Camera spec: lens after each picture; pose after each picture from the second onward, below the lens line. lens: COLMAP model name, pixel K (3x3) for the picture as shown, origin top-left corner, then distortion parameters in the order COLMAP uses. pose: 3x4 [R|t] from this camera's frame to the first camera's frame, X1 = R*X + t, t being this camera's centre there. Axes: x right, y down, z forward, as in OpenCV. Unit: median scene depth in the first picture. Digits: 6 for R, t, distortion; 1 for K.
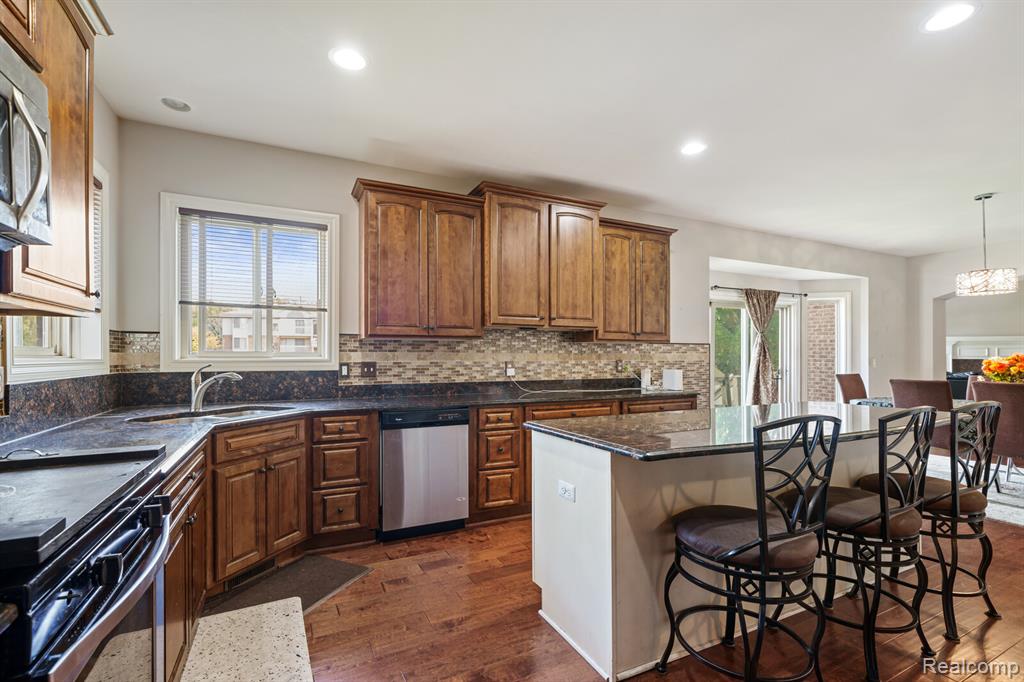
lens RADIAL K [[459.5, 0, 505.9], [0, 459.5, 354.5], [0, 0, 1]] dist [0.000981, 0.000003]
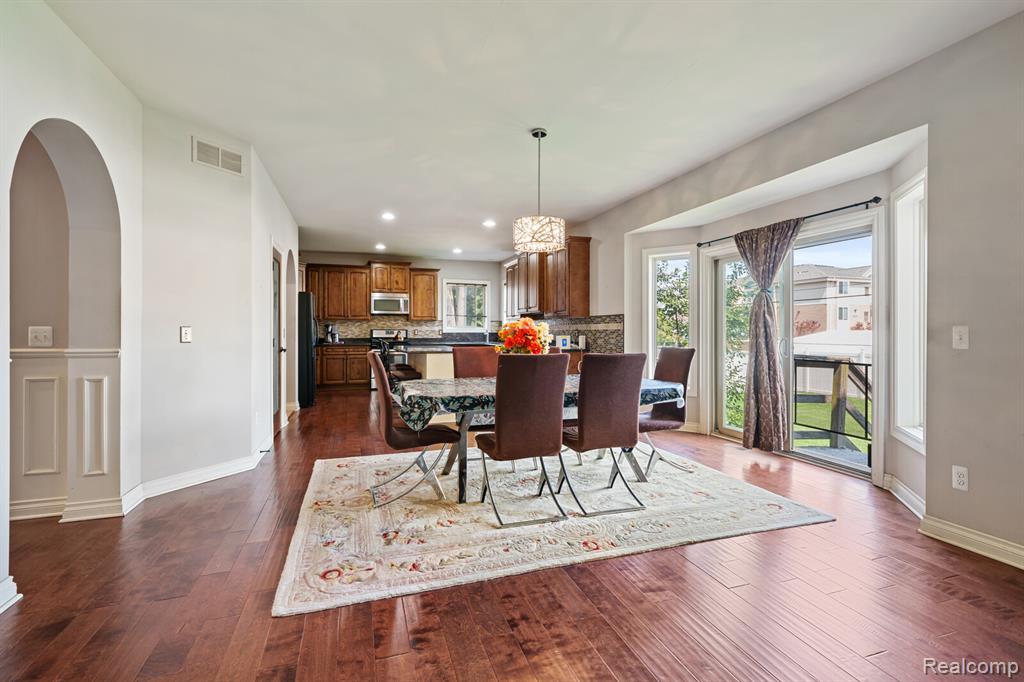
lens RADIAL K [[462.6, 0, 508.8], [0, 462.6, 332.5], [0, 0, 1]] dist [0.001346, -0.000187]
pose [[-0.128142, 0.004026, -0.991748, 2.002727], [0.002717, 0.999989, 0.003709, 0.019568], [0.991752, -0.002219, -0.128152, 1.110105]]
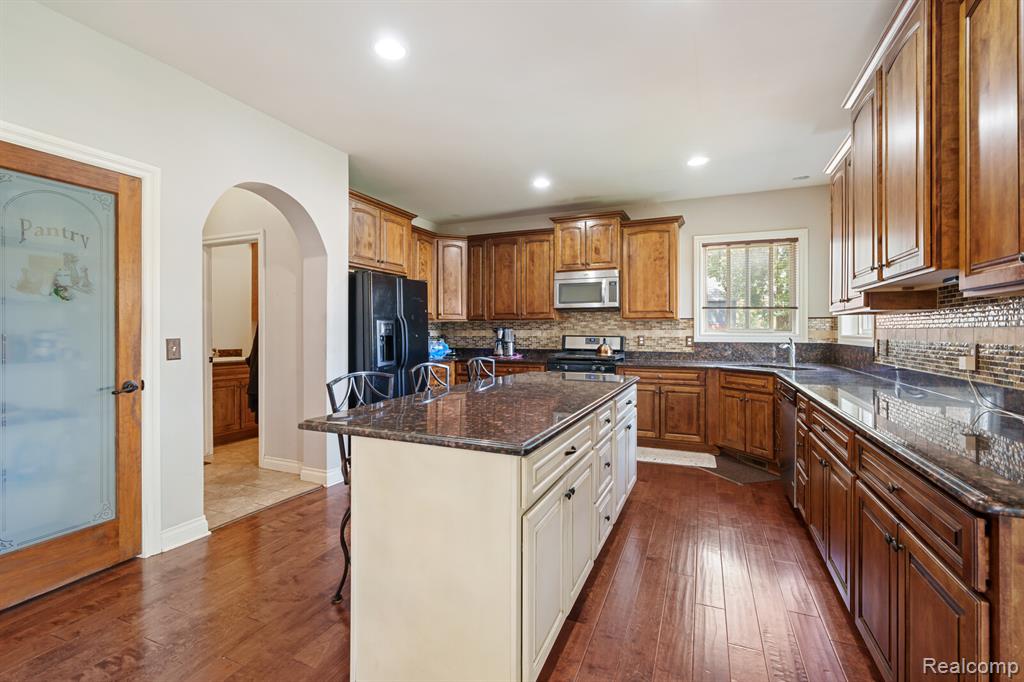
lens RADIAL K [[462.6, 0, 508.8], [0, 462.6, 332.5], [0, 0, 1]] dist [0.001346, -0.000187]
pose [[-0.757828, 0.000003, -0.652454, 0.766833], [0.000500, 1.000000, -0.000576, 0.002618], [0.652454, -0.000762, -0.757828, 1.068518]]
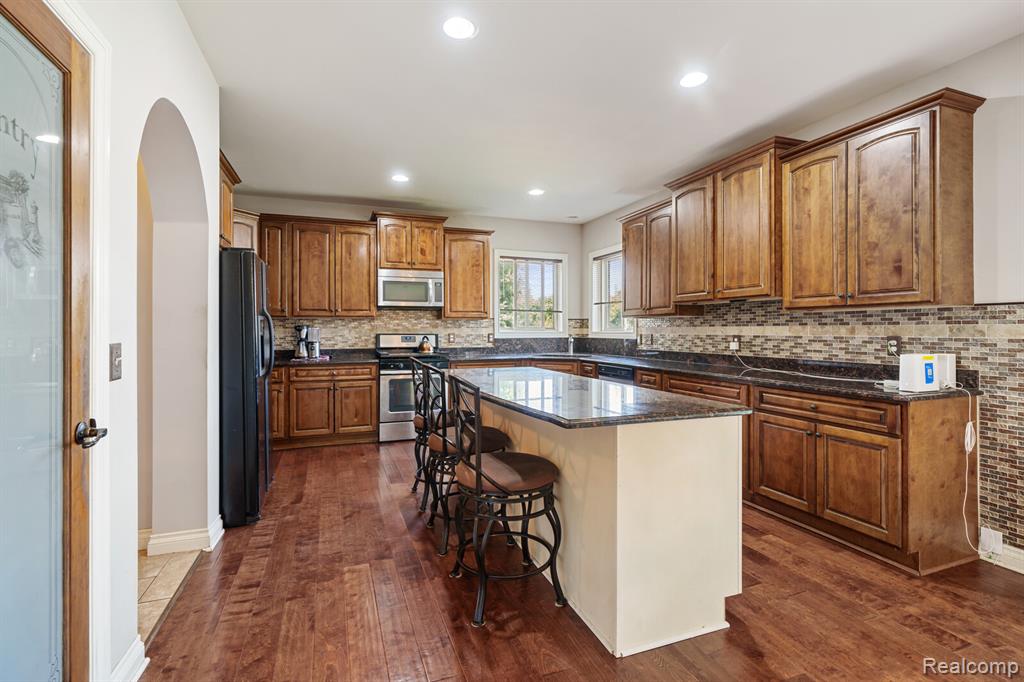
lens RADIAL K [[462.6, 0, 508.8], [0, 462.6, 332.5], [0, 0, 1]] dist [0.001346, -0.000187]
pose [[-0.093716, 0.005755, -0.995582, 1.048616], [0.005475, 0.999971, 0.005265, 0.001459], [0.995584, -0.004957, -0.093744, 0.614019]]
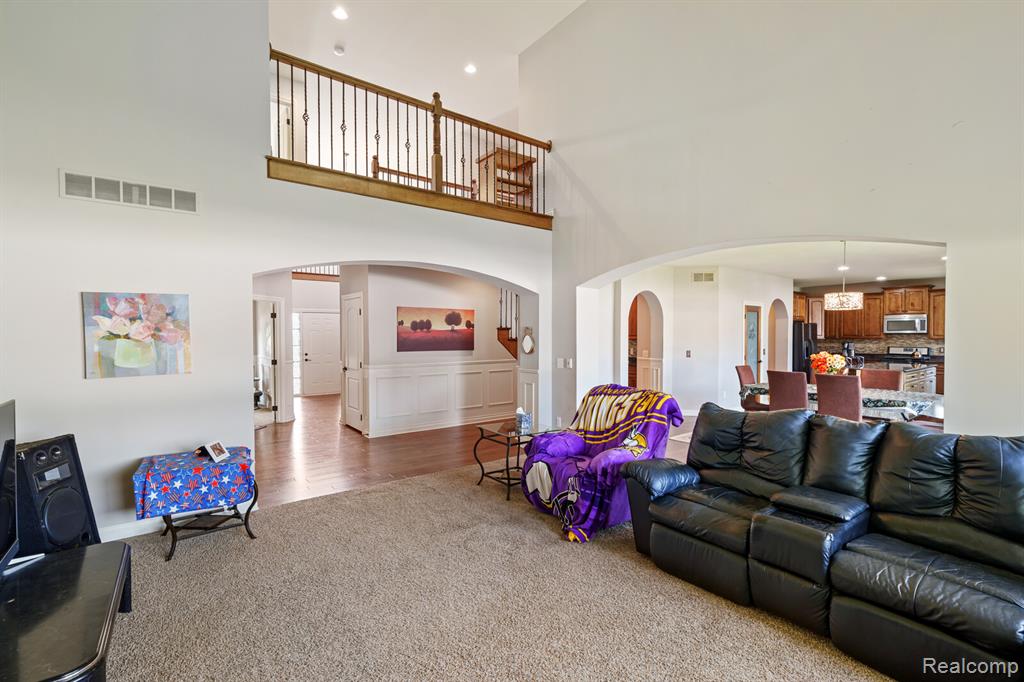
lens RADIAL K [[451.8, 0, 511.3], [0, 451.8, 345.8], [0, 0, 1]] dist [0.000160, -0.000069]
pose [[-0.979015, 0.006892, -0.203670, 2.447854], [0.003103, 0.999816, 0.018919, -0.052724], [0.203763, 0.017890, -0.978857, 2.268149]]
